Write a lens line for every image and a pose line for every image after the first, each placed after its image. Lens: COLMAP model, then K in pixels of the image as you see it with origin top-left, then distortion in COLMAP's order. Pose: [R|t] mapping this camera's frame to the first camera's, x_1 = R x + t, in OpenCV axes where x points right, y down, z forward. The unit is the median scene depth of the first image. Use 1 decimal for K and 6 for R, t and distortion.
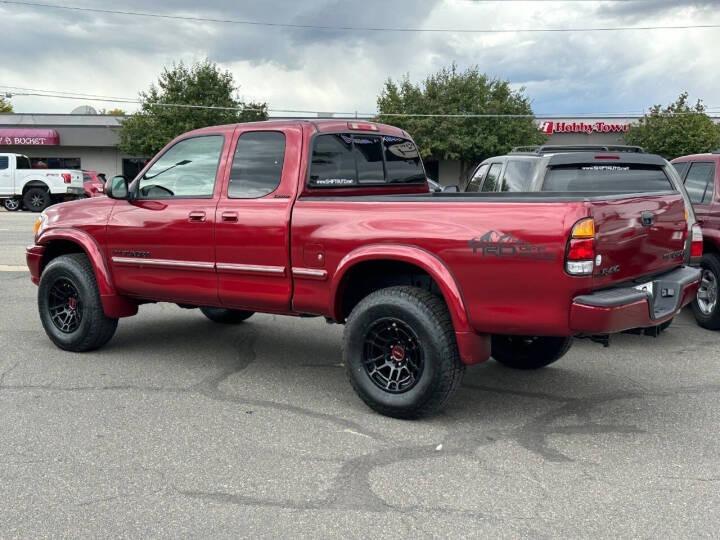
lens RADIAL K [[862.6, 0, 370.8], [0, 862.6, 269.5], [0, 0, 1]] dist [0.225688, -0.547438]
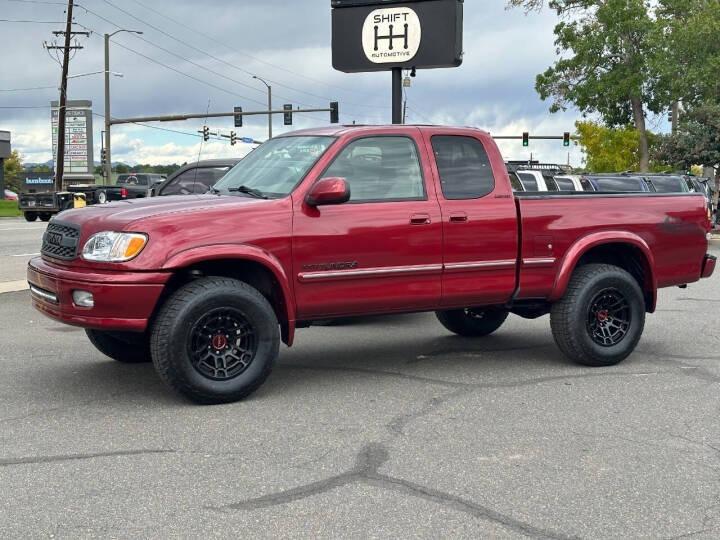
lens RADIAL K [[1017.0, 0, 348.1], [0, 1017.0, 261.3], [0, 0, 1]] dist [0.216885, -0.459929]
pose [[0.411249, -0.068035, 0.908981, -1.150857], [0.095241, 0.994960, 0.031380, -0.051476], [-0.906534, 0.073667, 0.415655, 0.538533]]
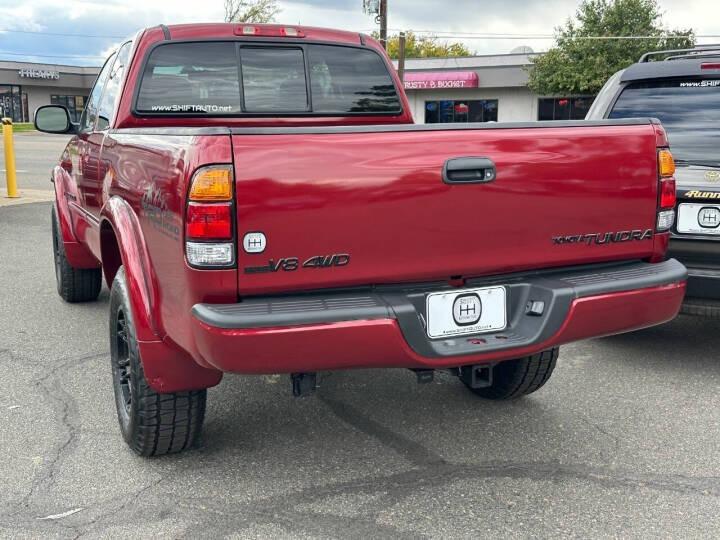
lens RADIAL K [[862.6, 0, 370.8], [0, 862.6, 269.5], [0, 0, 1]] dist [0.225688, -0.547438]
pose [[0.863421, 0.079459, -0.498187, 0.404313], [-0.046475, 0.995847, 0.078286, -0.027101], [0.502338, -0.044440, 0.863528, 0.379690]]
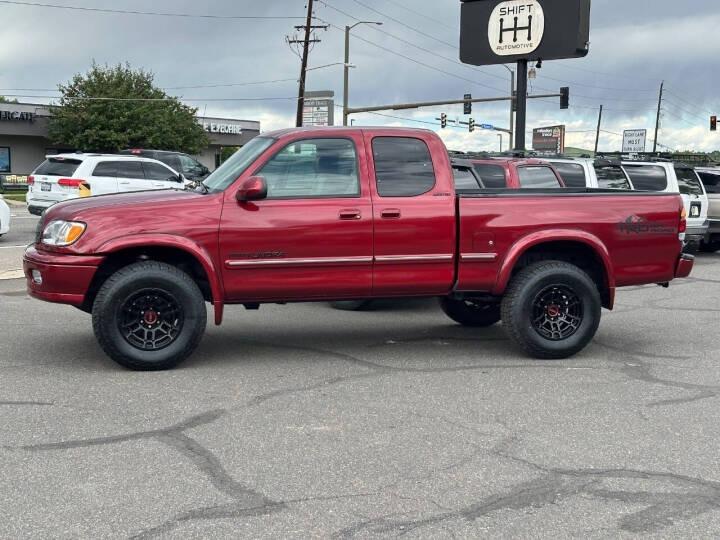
lens RADIAL K [[1017.4, 0, 346.3], [0, 1017.4, 278.5], [0, 0, 1]] dist [0.146001, -0.029960]
pose [[0.633069, -0.077116, 0.770244, -1.054378], [0.072526, 0.996557, 0.040165, -0.029683], [-0.770690, 0.030435, 0.636483, 0.187196]]
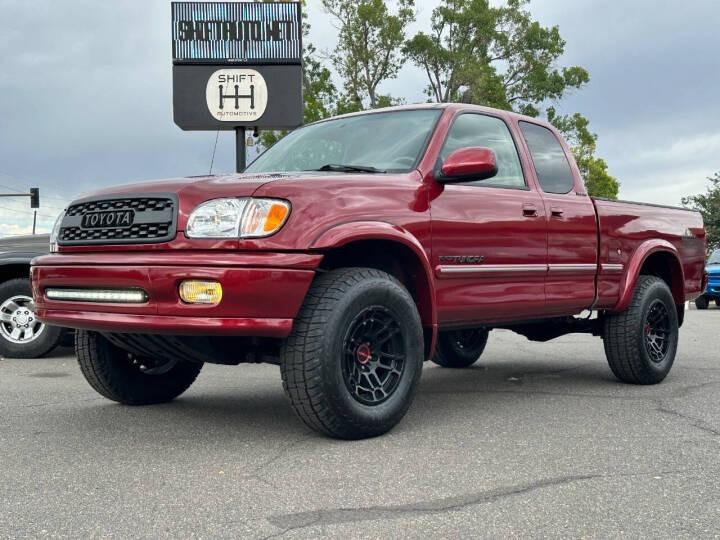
lens RADIAL K [[862.6, 0, 370.8], [0, 862.6, 269.5], [0, 0, 1]] dist [0.225688, -0.547438]
pose [[0.073096, 0.010592, 0.997269, -0.943324], [0.107385, 0.994047, -0.018429, -0.004970], [-0.991527, 0.108439, 0.071524, 0.988150]]
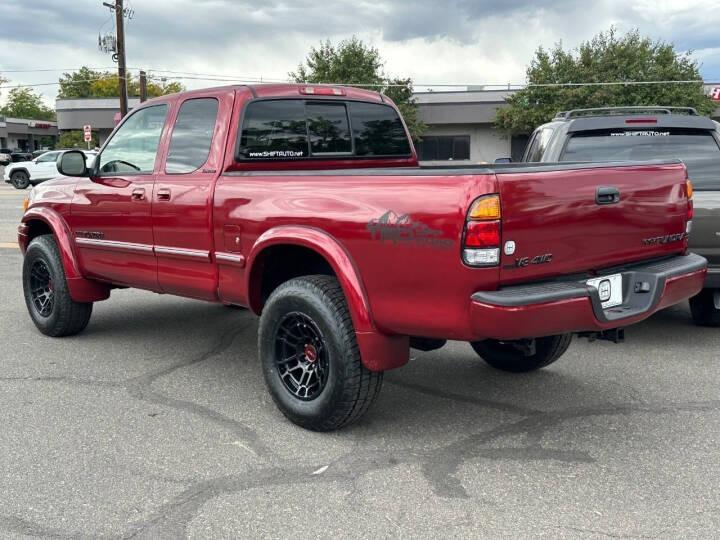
lens RADIAL K [[862.6, 0, 370.8], [0, 862.6, 269.5], [0, 0, 1]] dist [0.225688, -0.547438]
pose [[0.980741, 0.011489, -0.194975, 0.196418], [-0.006402, 0.999623, 0.026699, -0.007337], [0.195209, -0.024936, 0.980445, 0.132909]]
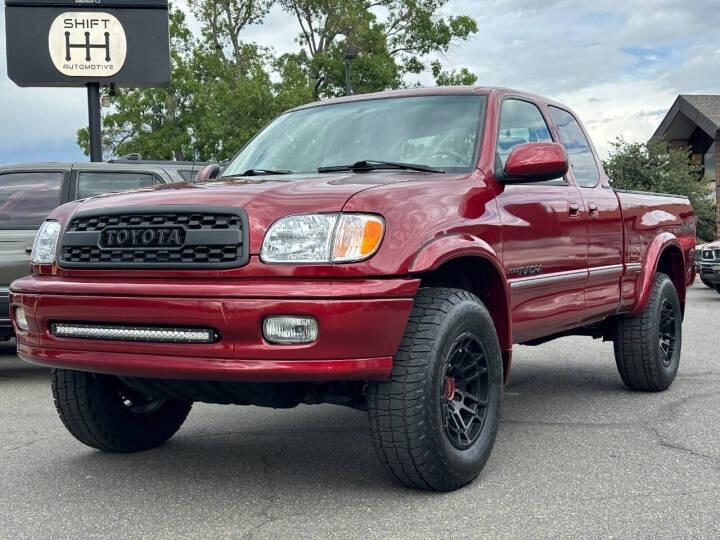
lens RADIAL K [[1000.9, 0, 362.2], [0, 1000.9, 279.2], [0, 0, 1]] dist [0.161981, -0.351807]
pose [[-0.106086, -0.028571, 0.993946, -0.927424], [0.124893, 0.991288, 0.041825, -0.054077], [-0.986482, 0.128574, -0.101594, 1.143351]]
